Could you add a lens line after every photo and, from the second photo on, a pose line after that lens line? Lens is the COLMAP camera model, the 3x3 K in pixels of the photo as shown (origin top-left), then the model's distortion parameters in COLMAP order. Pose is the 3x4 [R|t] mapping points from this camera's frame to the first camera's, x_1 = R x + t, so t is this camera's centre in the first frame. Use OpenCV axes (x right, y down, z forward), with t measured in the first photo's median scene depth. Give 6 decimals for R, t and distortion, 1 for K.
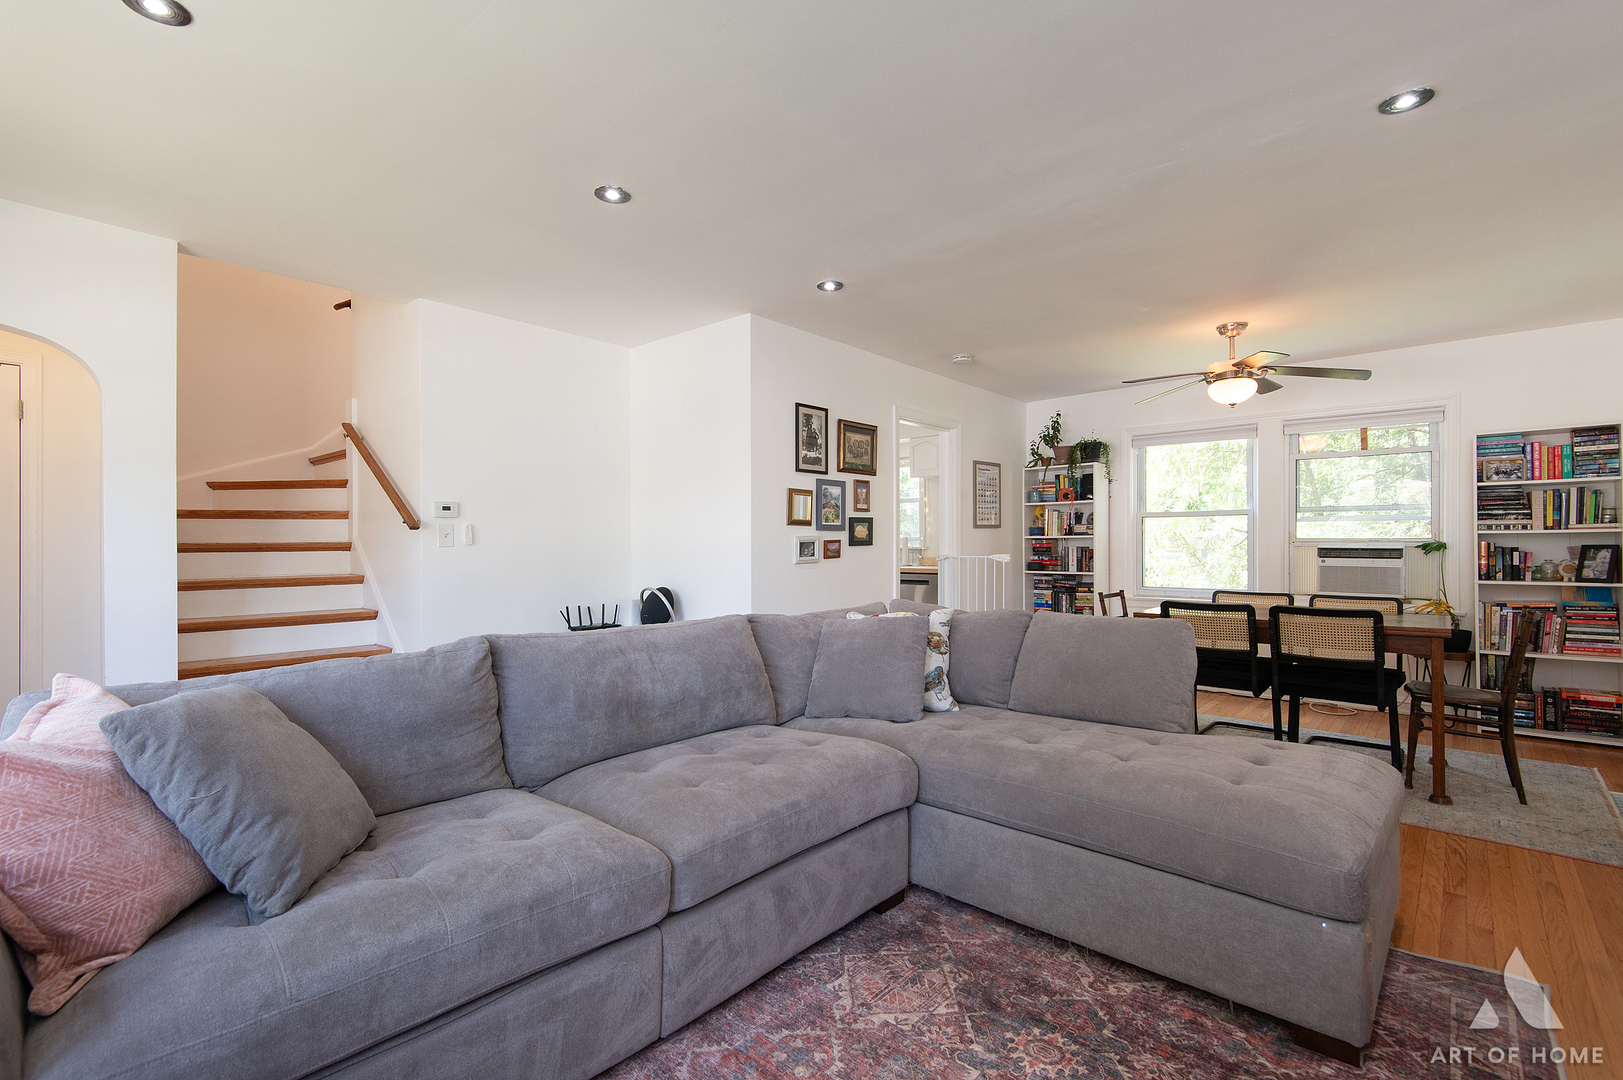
lens RADIAL K [[722.7, 0, 810.6], [0, 722.7, 542.8], [0, 0, 1]] dist [0.007043, -0.004039]
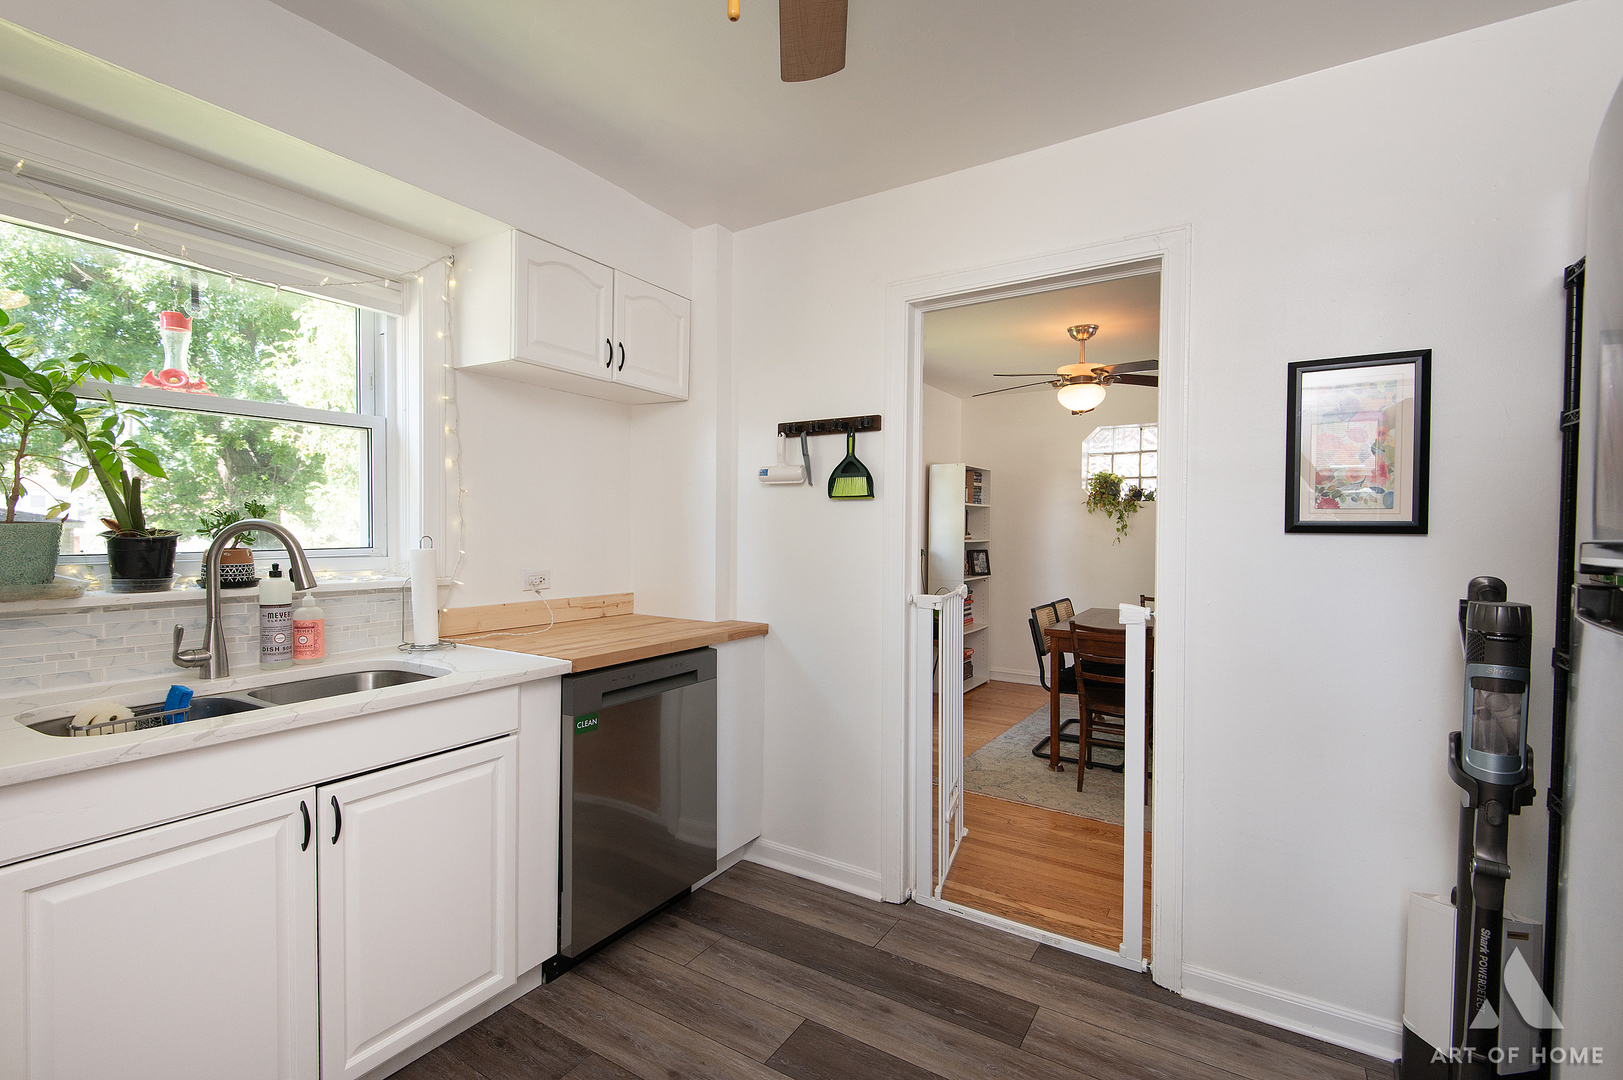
lens RADIAL K [[722.7, 0, 801.5], [0, 722.7, 540.7], [0, 0, 1]] dist [0.007043, -0.004039]
pose [[-0.169917, -0.012320, 0.985381, -0.276791], [-0.007935, 0.999907, 0.011134, -0.025980], [-0.985426, -0.005927, -0.169999, 1.422351]]
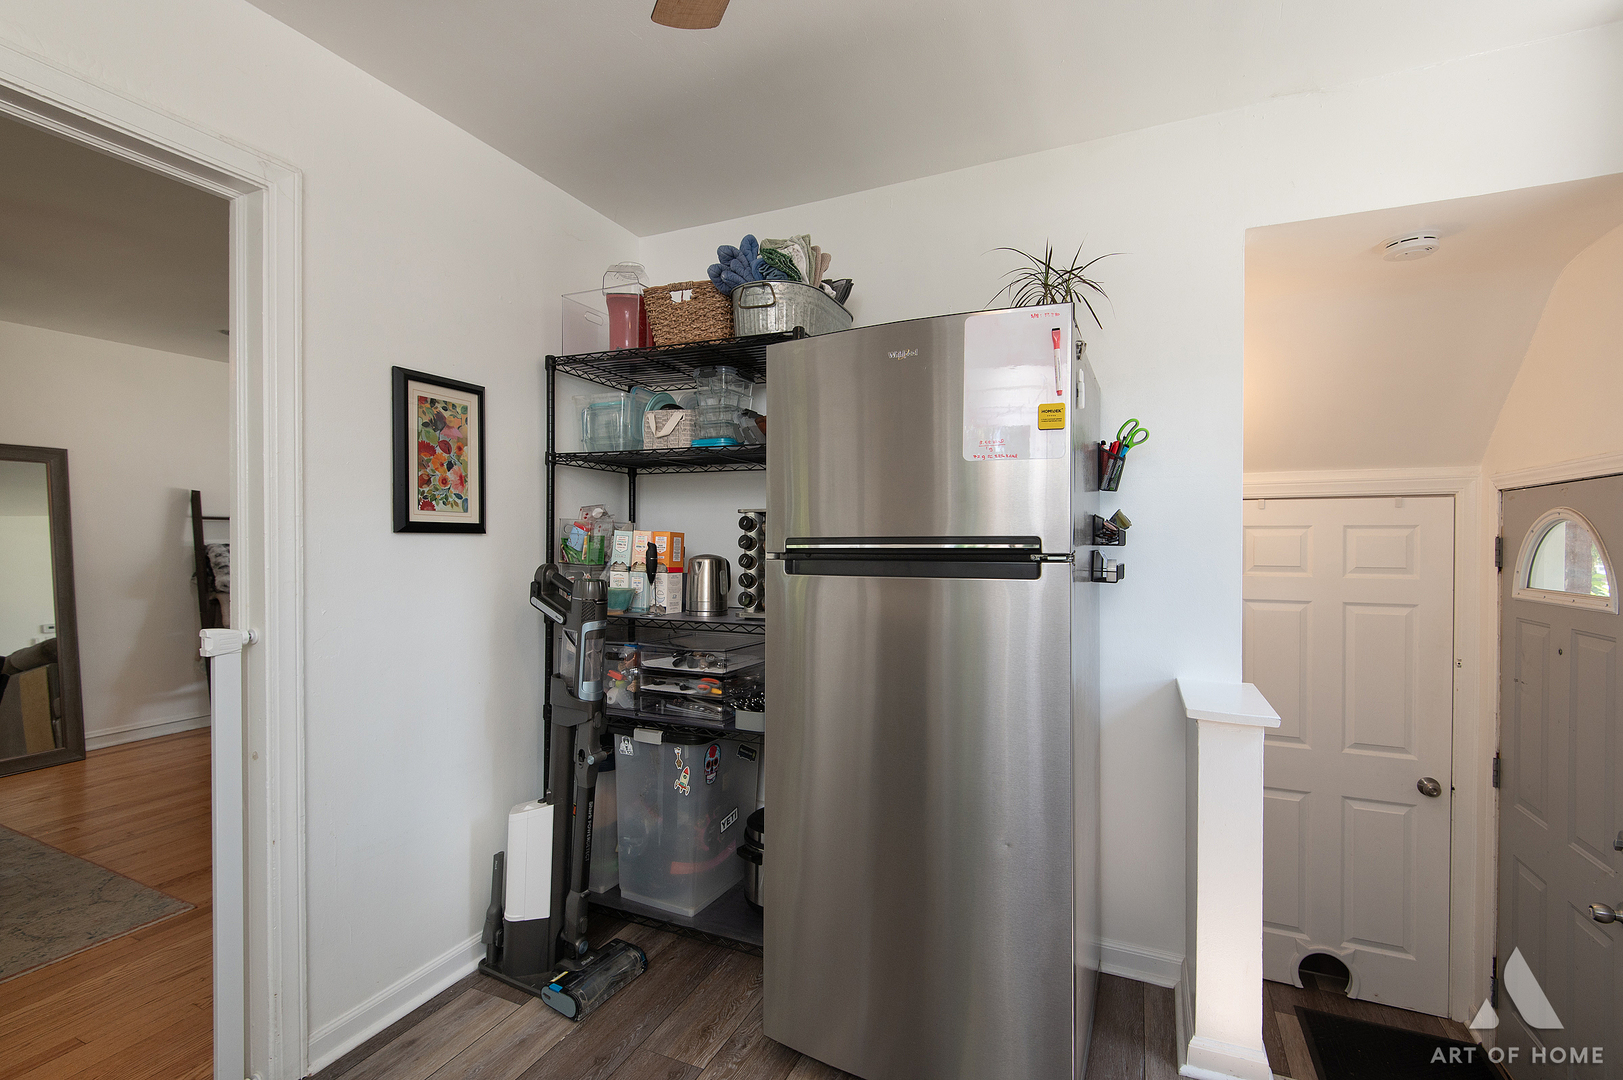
lens RADIAL K [[722.7, 0, 814.7], [0, 722.7, 538.4], [0, 0, 1]] dist [0.007043, -0.004039]
pose [[-0.948871, 0.003472, -0.315646, -0.033301], [0.003004, 0.999994, 0.001971, -0.024883], [0.315651, 0.000922, -0.948875, 1.547377]]
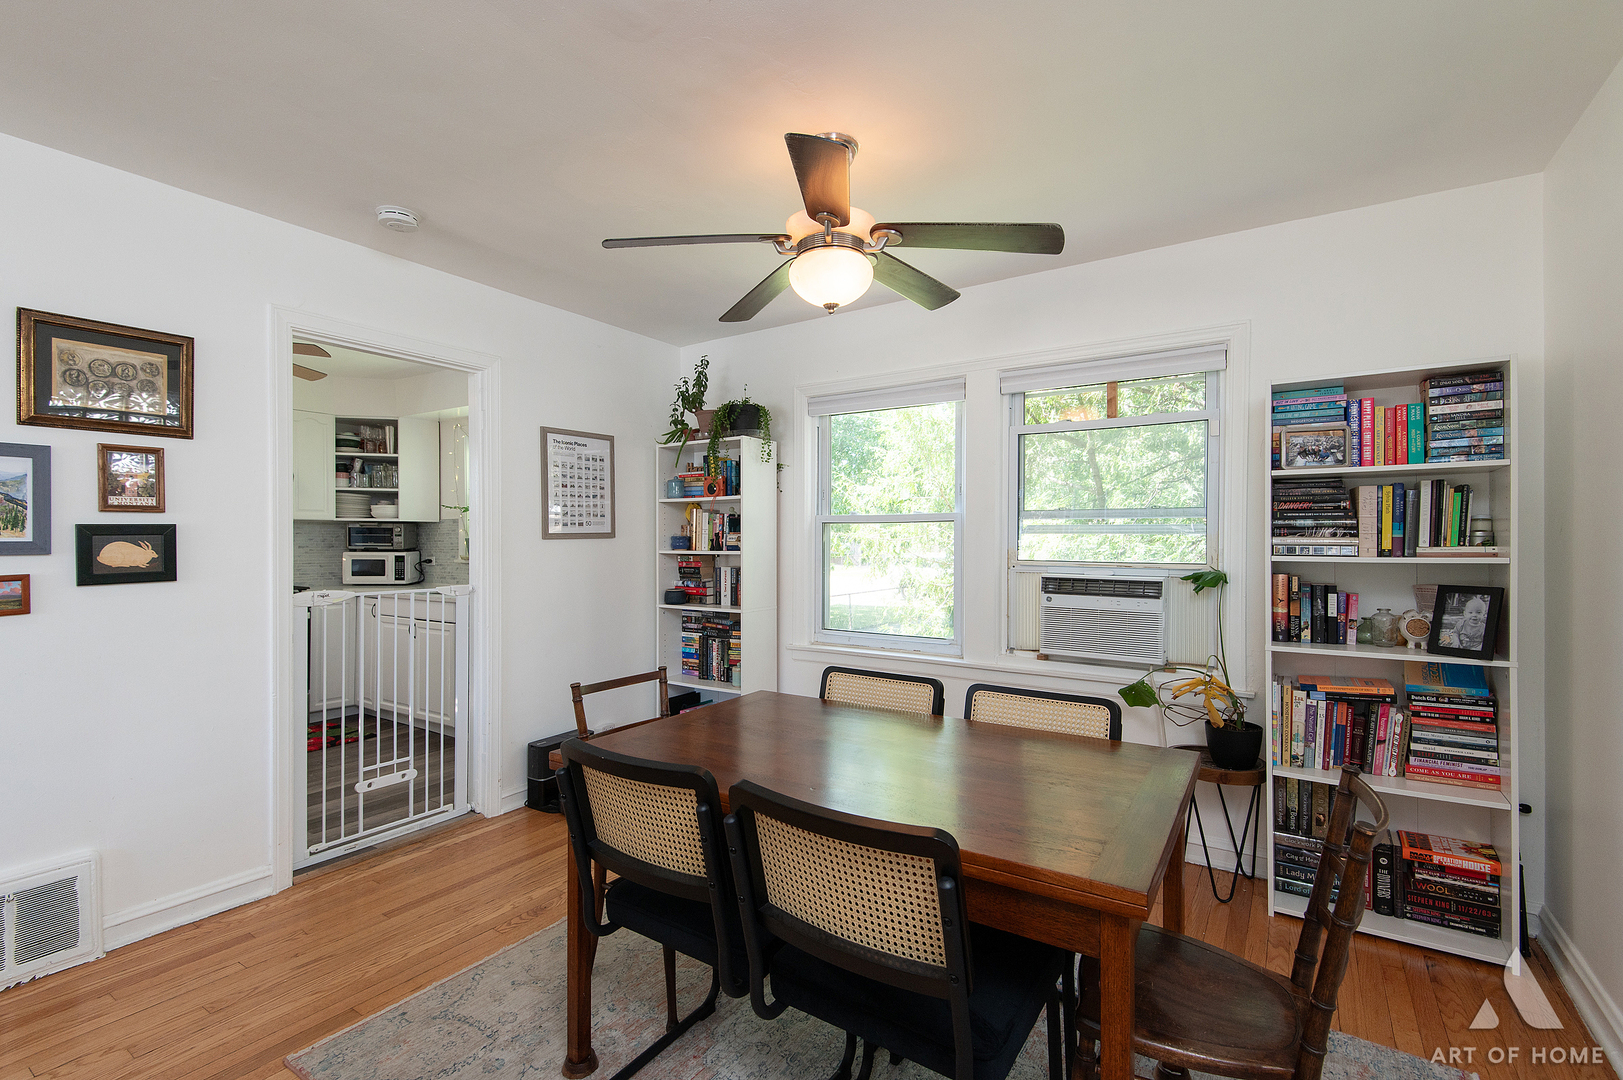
lens RADIAL K [[722.7, 0, 804.7], [0, 722.7, 546.1], [0, 0, 1]] dist [0.007043, -0.004039]
pose [[0.988424, 0.001260, 0.151712, 0.454065], [-0.002762, 0.999949, 0.009693, -0.027470], [-0.151692, -0.010000, 0.988377, 0.476027]]
